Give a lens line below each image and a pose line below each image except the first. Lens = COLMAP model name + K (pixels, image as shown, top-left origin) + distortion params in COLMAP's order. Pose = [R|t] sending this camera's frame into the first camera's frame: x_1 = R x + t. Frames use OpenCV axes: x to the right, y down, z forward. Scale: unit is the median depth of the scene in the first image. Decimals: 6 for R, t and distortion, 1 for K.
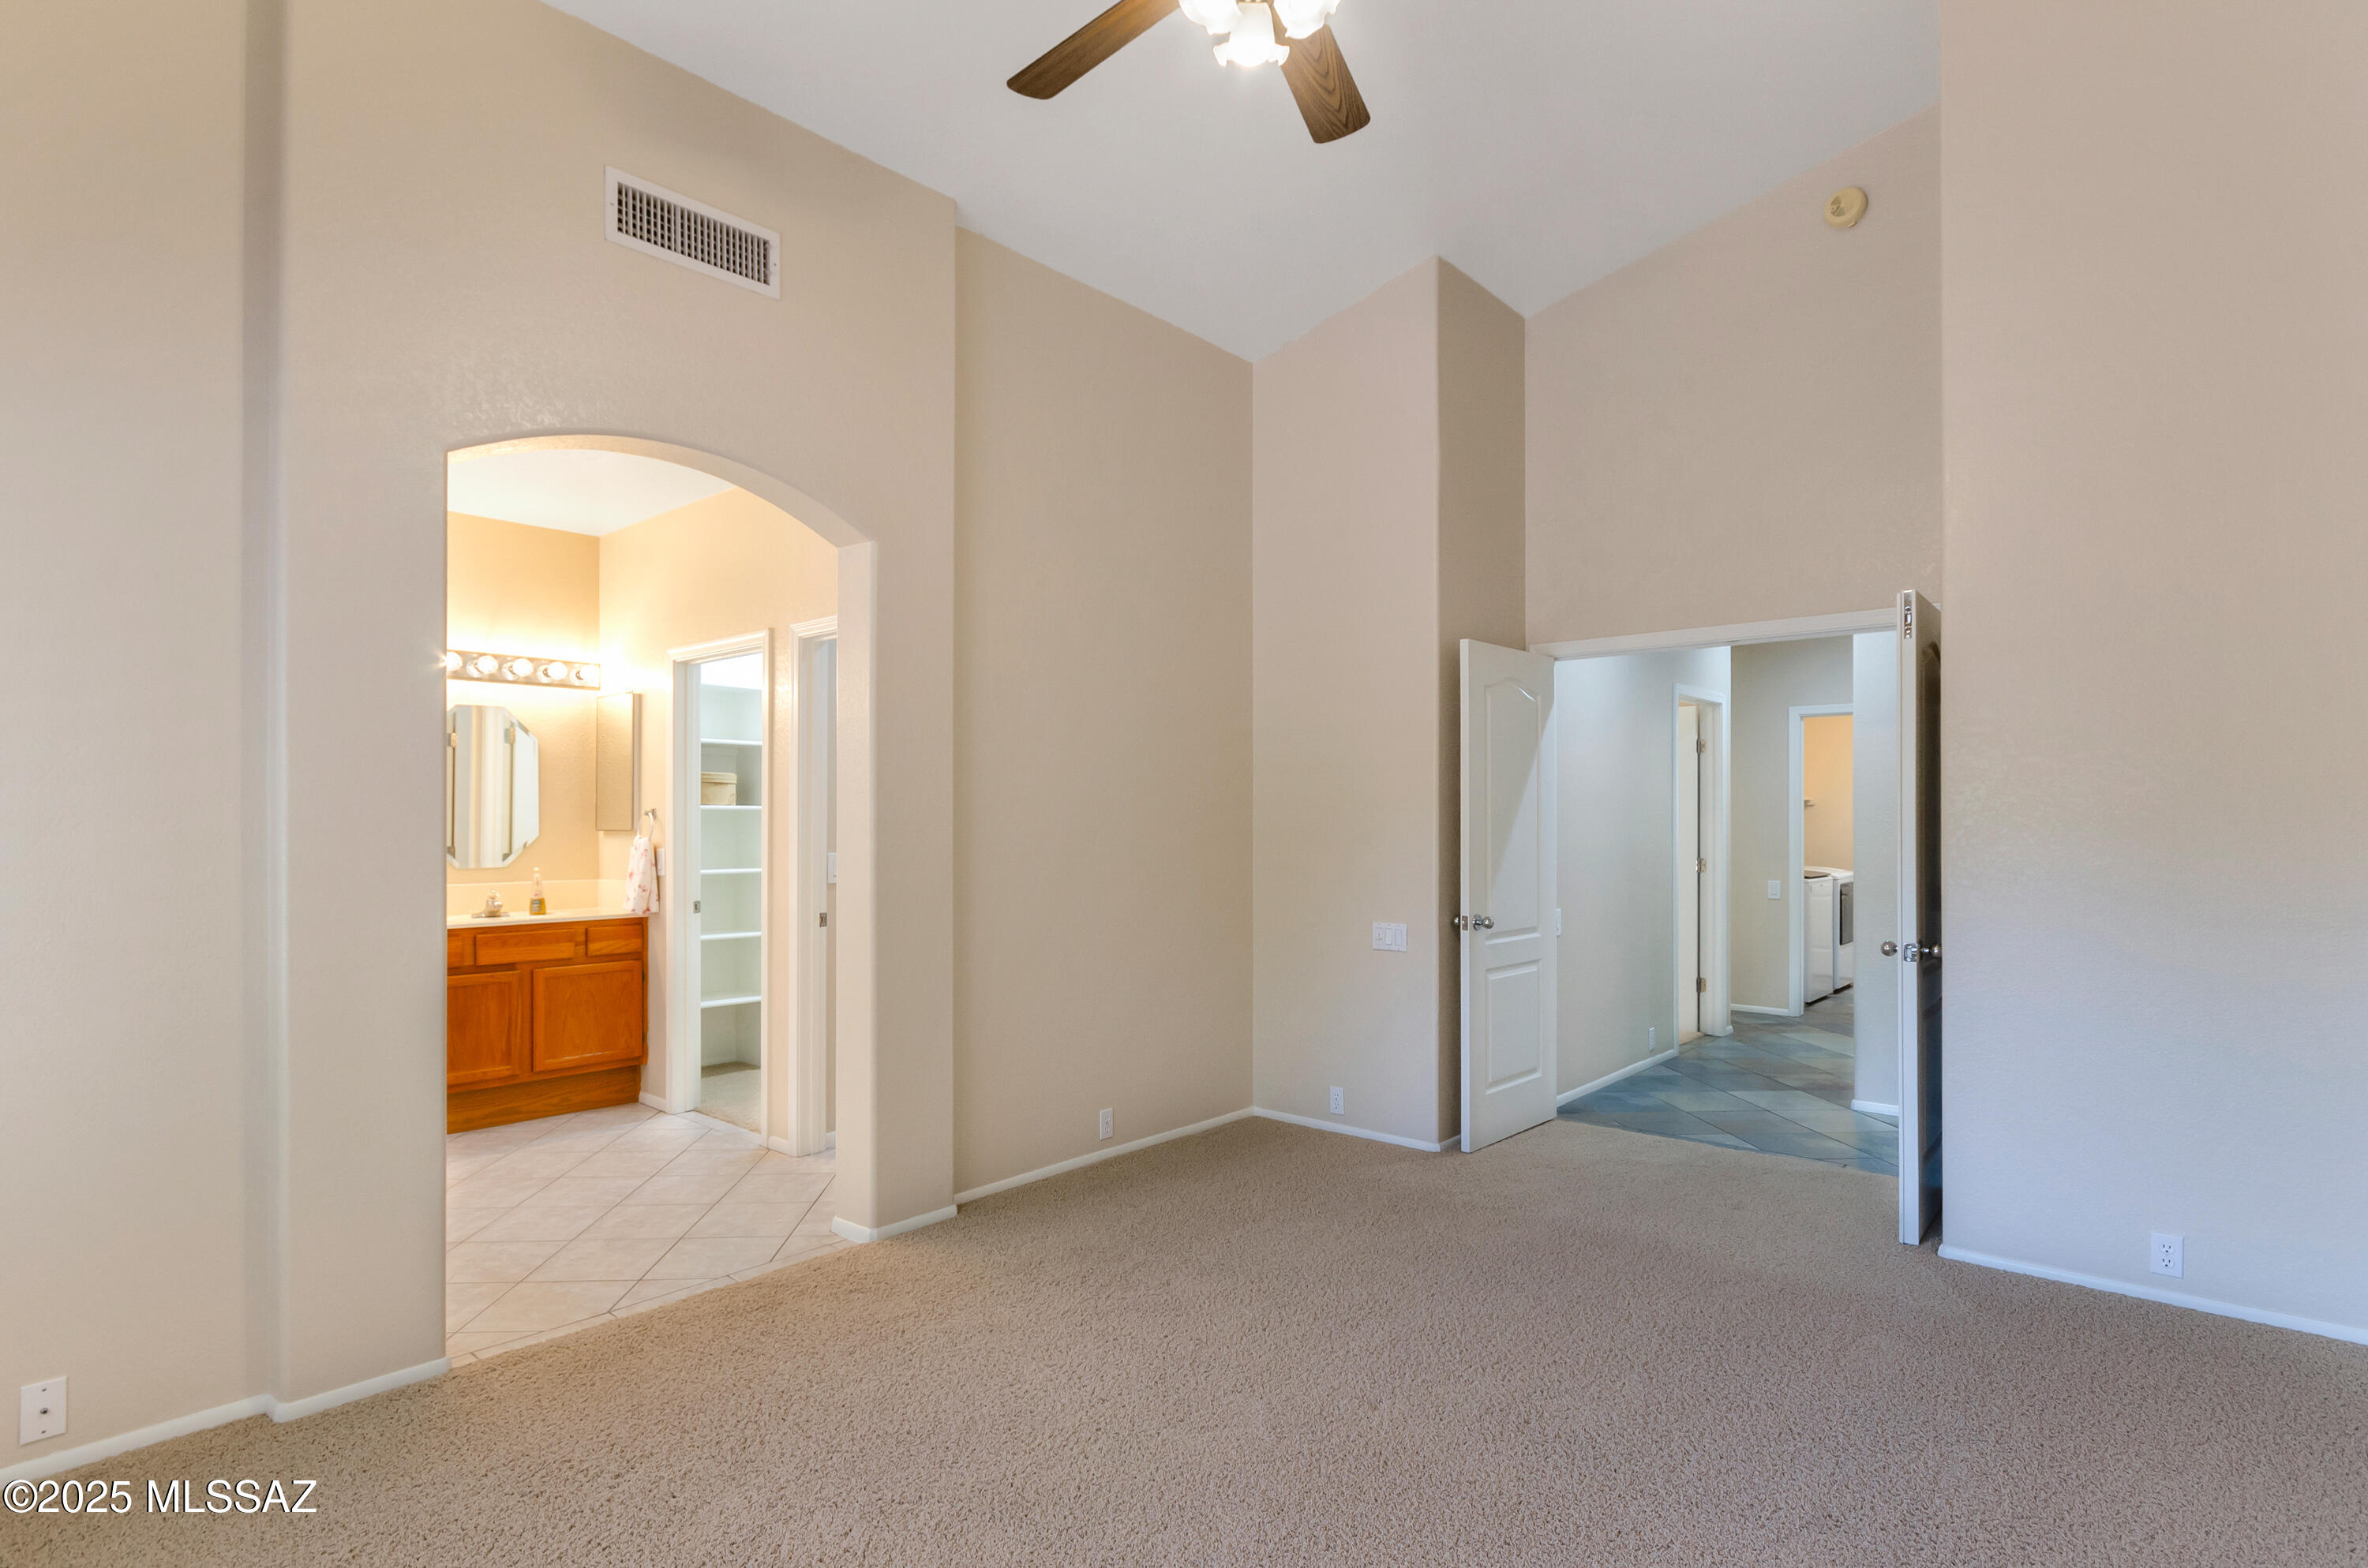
lens RADIAL K [[1193.3, 0, 1184.0], [0, 1193.3, 784.0], [0, 0, 1]] dist [0.001893, 0.000334]
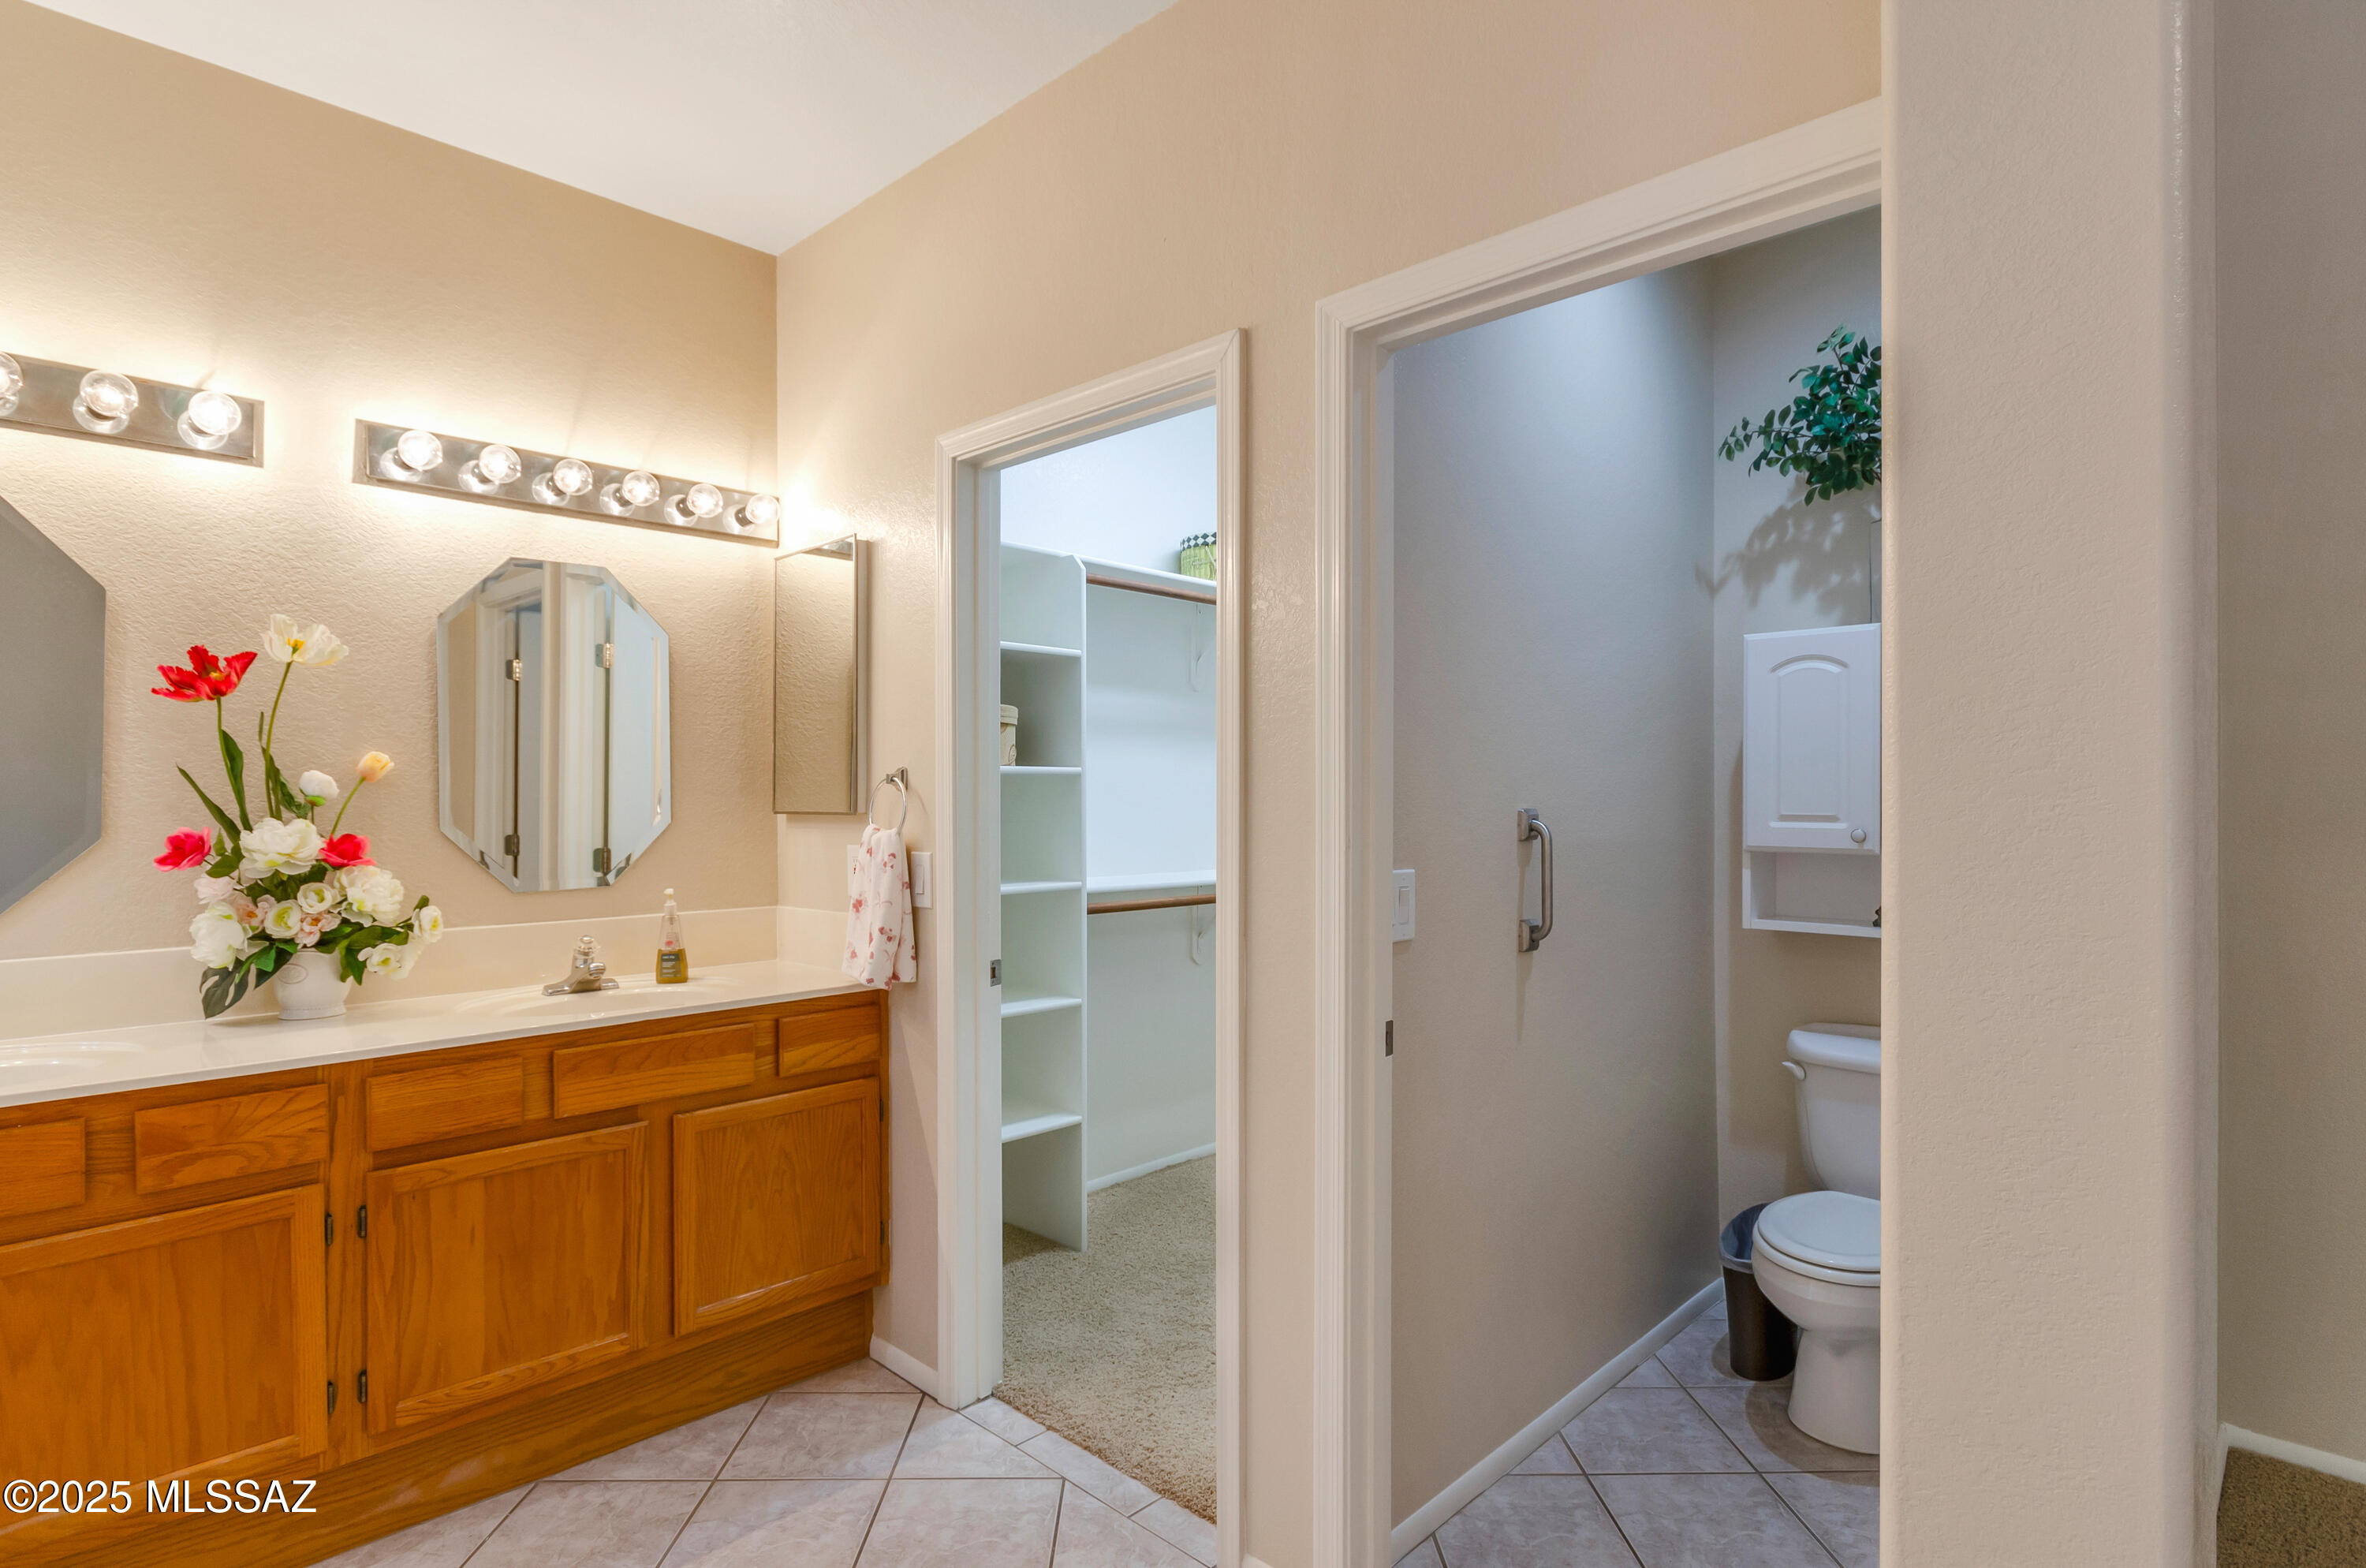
lens RADIAL K [[1204.6, 0, 1183.0], [0, 1204.6, 784.0], [0, 0, 1]] dist [-0.006889, -0.000429]
pose [[0.998847, 0.007034, -0.047497, -0.309081], [-0.006403, 0.999889, 0.013431, 0.019244], [0.047586, -0.013111, 0.998781, 0.517250]]
